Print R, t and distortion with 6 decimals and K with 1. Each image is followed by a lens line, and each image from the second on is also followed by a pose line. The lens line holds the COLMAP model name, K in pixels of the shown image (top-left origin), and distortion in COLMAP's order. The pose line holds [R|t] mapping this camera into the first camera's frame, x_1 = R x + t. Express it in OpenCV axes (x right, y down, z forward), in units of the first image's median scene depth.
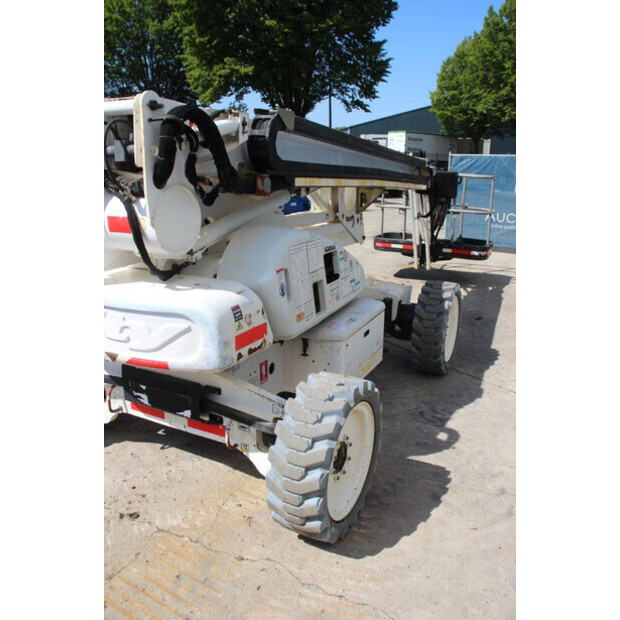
lens RADIAL K [[526.2, 0, 310.0], [0, 526.2, 310.0], [0, 0, 1]] dist [-0.166316, 0.158469]
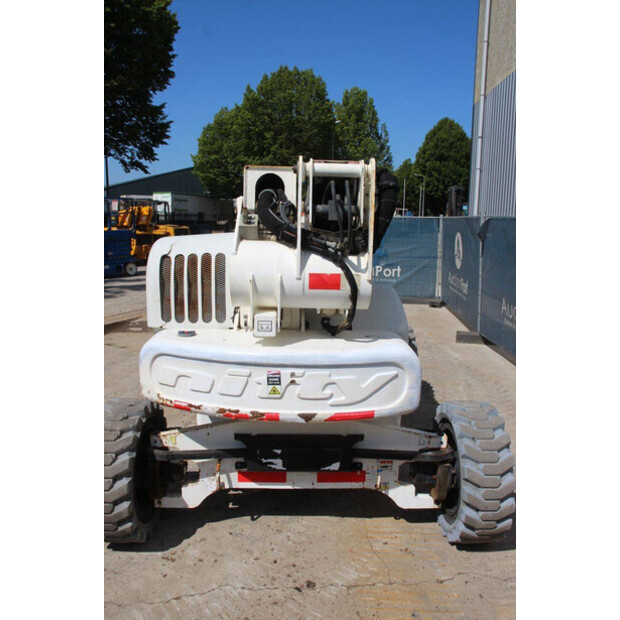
lens RADIAL K [[526.2, 0, 310.0], [0, 526.2, 310.0], [0, 0, 1]] dist [-0.166316, 0.158469]
pose [[0.877004, -0.068996, 0.475504, -0.108598], [0.121383, 0.989351, -0.080319, -0.003896], [-0.464899, 0.128158, 0.876039, 0.014358]]
